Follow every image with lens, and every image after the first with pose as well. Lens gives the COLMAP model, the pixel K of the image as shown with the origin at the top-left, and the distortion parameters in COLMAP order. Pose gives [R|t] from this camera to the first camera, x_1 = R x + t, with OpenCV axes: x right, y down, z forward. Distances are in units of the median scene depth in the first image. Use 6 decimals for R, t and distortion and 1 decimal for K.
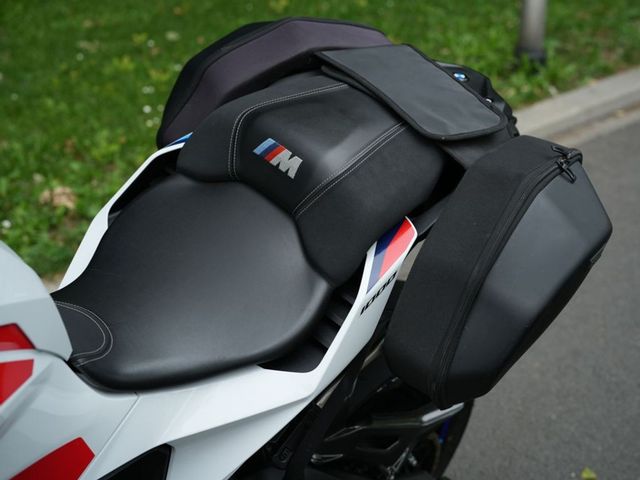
lens RADIAL K [[939.6, 0, 320.0], [0, 939.6, 240.0], [0, 0, 1]] dist [-0.000429, 0.062048]
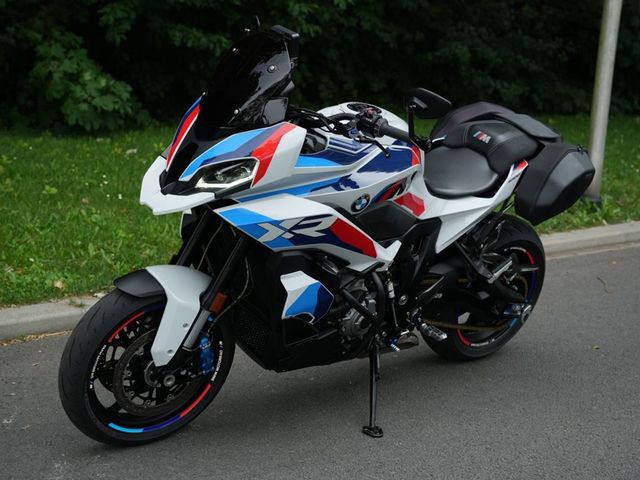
lens RADIAL K [[929.6, 0, 320.0], [0, 929.6, 240.0], [0, 0, 1]] dist [-0.001701, -0.020301]
pose [[0.991552, 0.090274, -0.093144, -0.249348], [-0.108837, 0.969680, -0.218805, 0.927174], [0.070568, 0.227094, 0.971313, -1.823749]]
